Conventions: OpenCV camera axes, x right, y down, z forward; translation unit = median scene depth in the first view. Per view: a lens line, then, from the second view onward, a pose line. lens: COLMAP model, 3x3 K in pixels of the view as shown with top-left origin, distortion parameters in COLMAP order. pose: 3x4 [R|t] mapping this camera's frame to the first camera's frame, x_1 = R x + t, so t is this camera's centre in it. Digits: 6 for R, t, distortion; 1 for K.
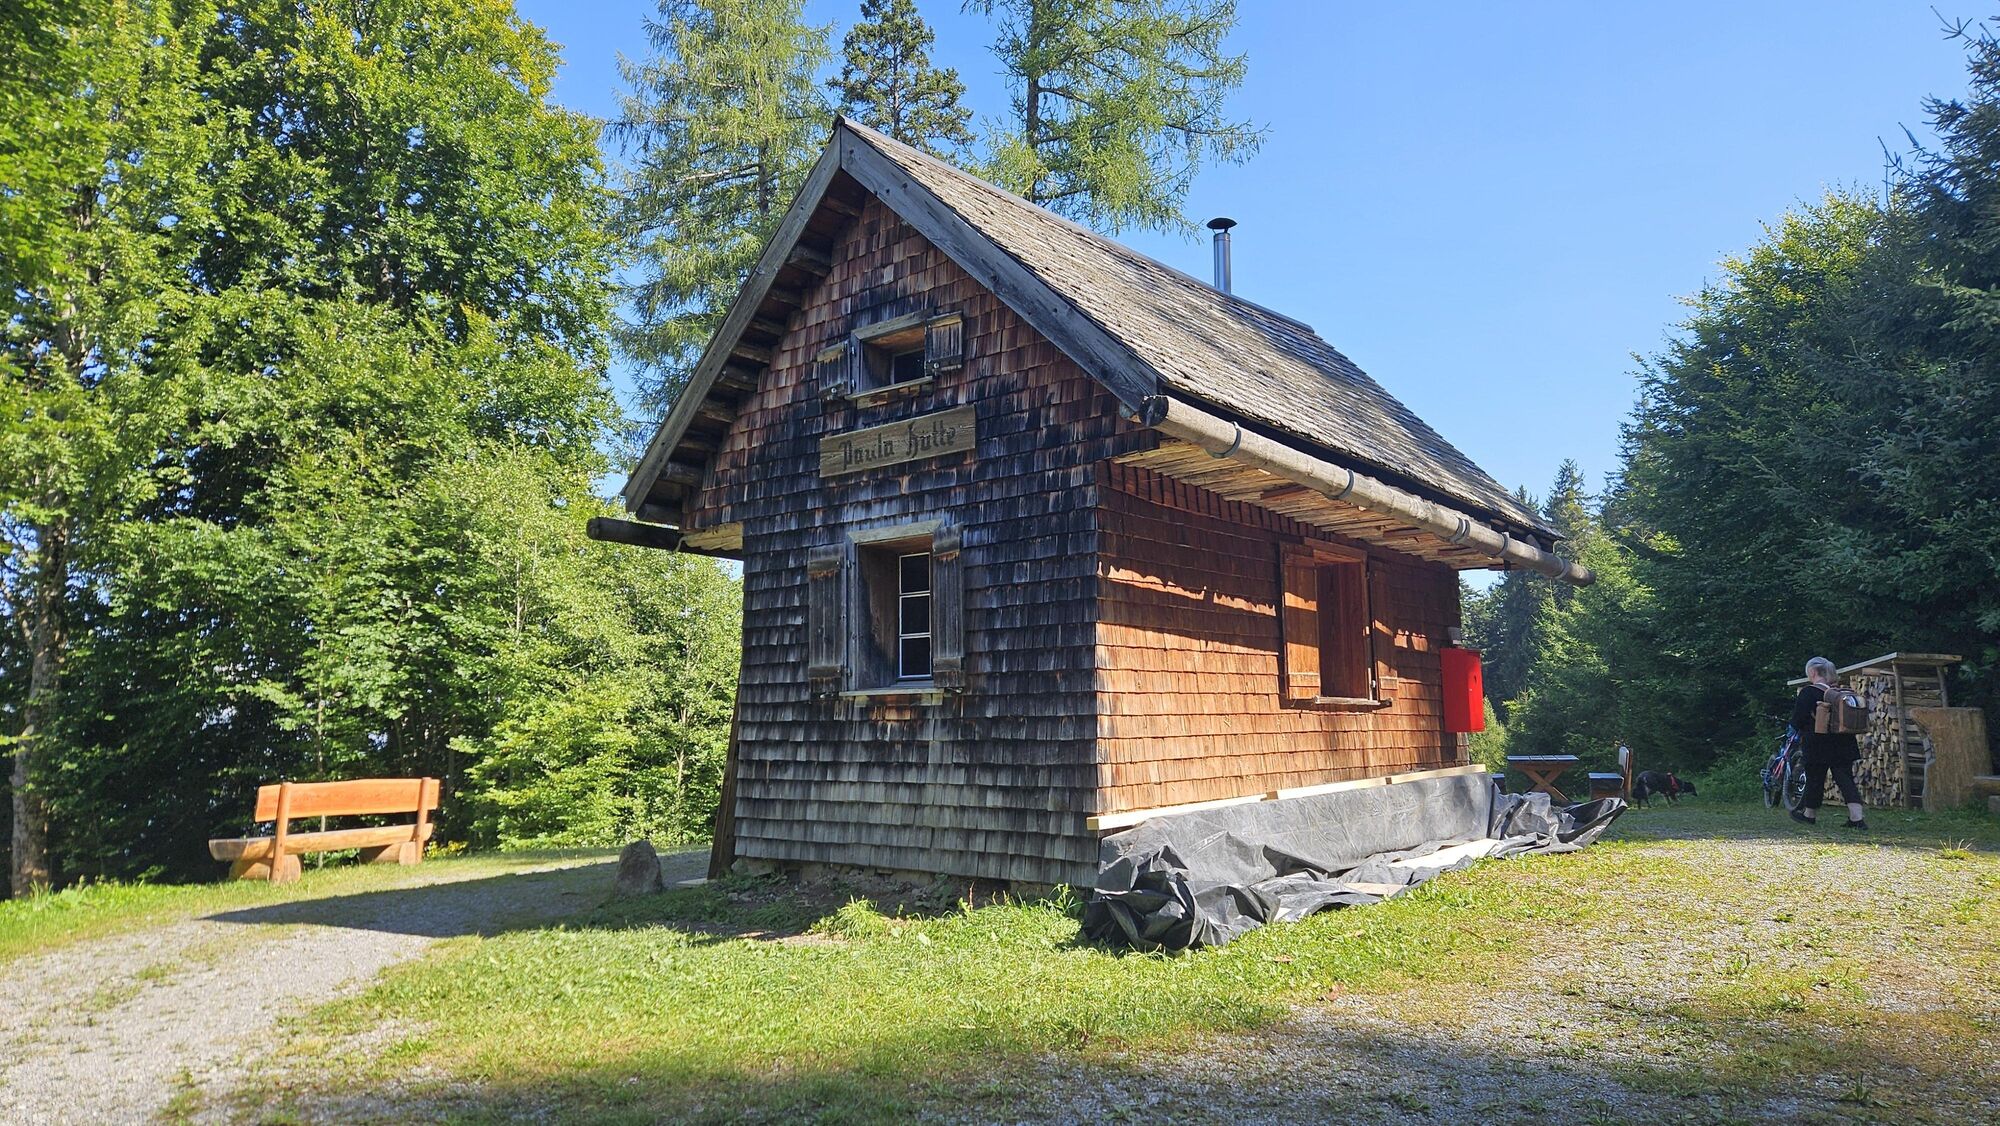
lens RADIAL K [[1357.3, 0, 975.6], [0, 1357.3, 574.5], [0, 0, 1]] dist [0.068223, -0.022282]
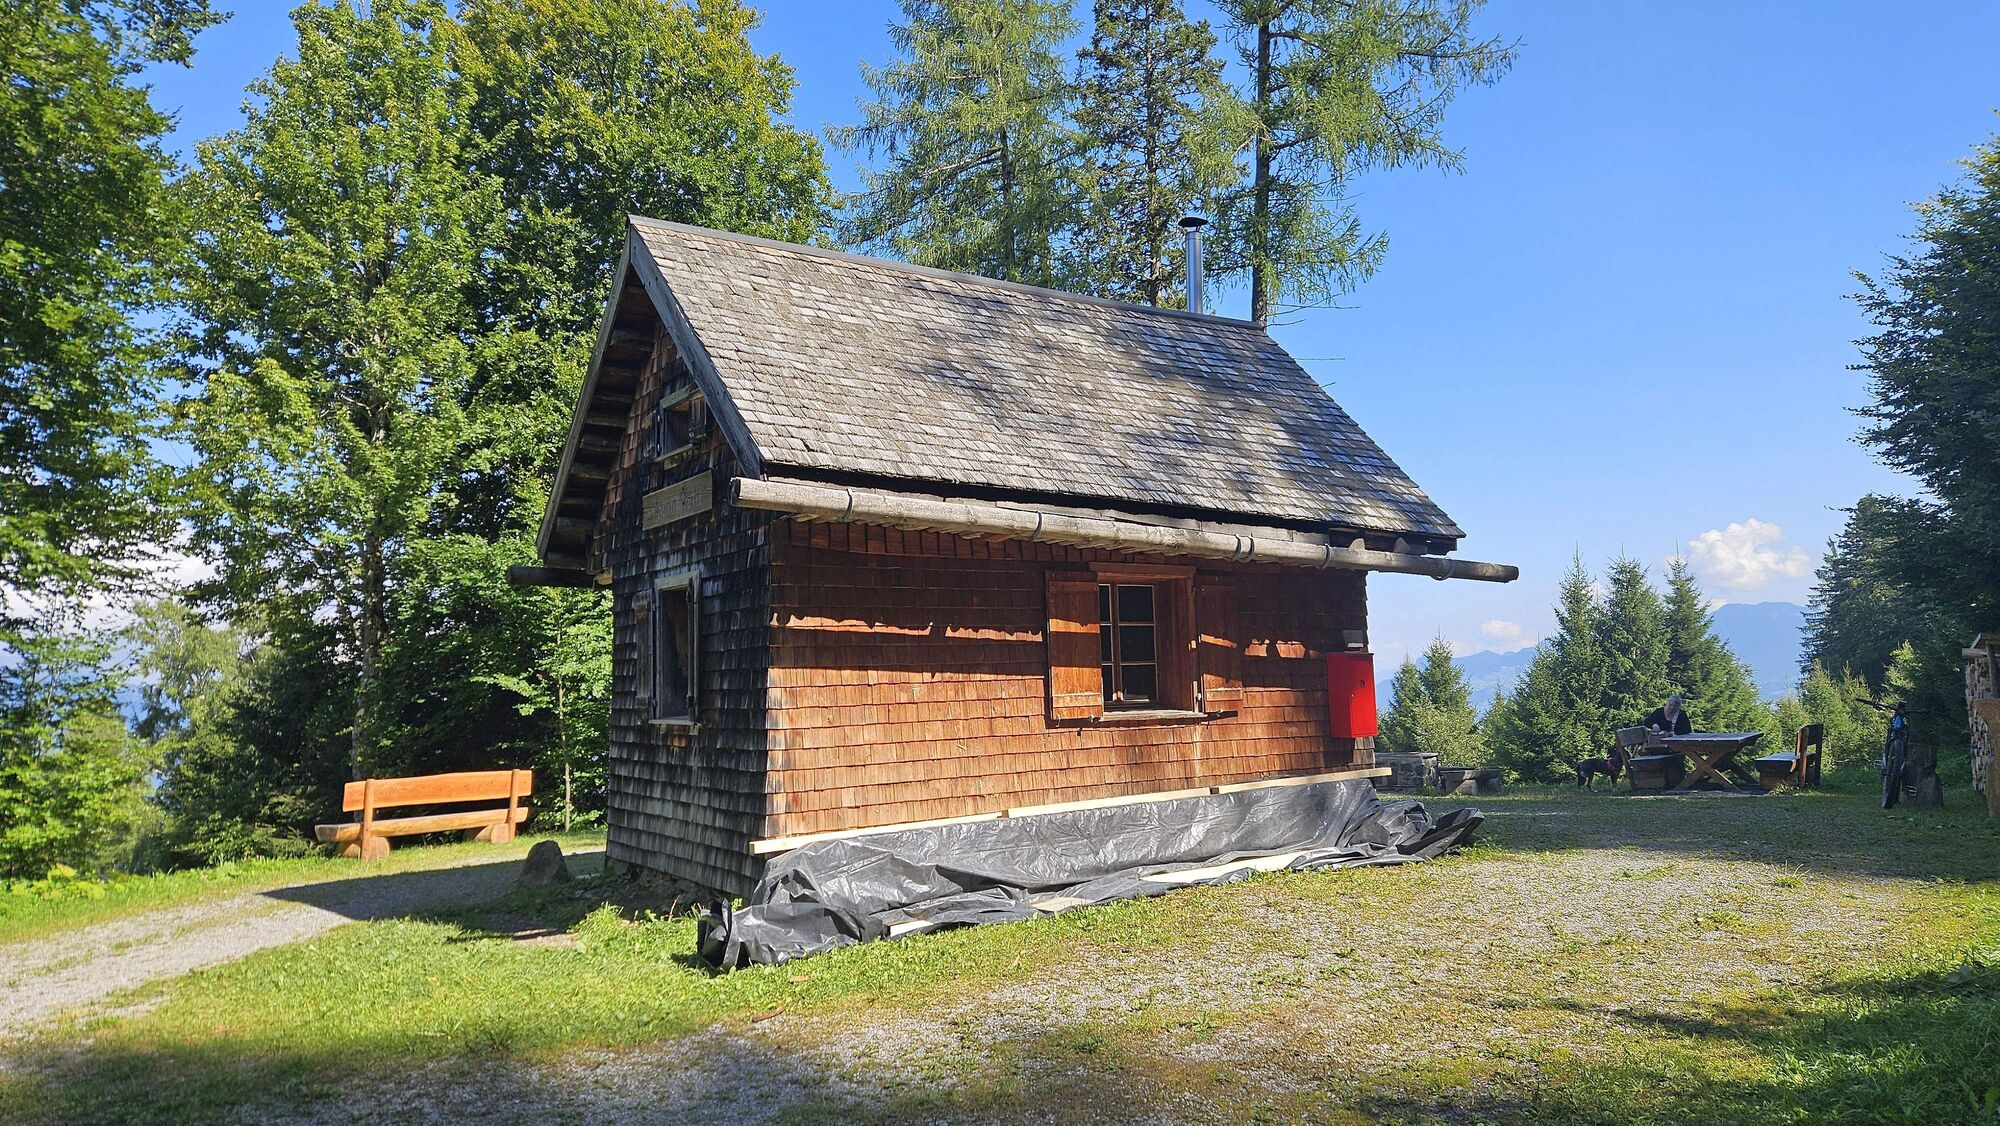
lens RADIAL K [[1357.3, 0, 991.4], [0, 1357.3, 574.4], [0, 0, 1]] dist [0.068223, -0.022282]
pose [[0.961819, -0.034778, -0.271468, 0.475888], [0.044964, 0.998495, 0.031389, -0.057247], [0.269968, -0.042397, 0.961935, -0.025615]]
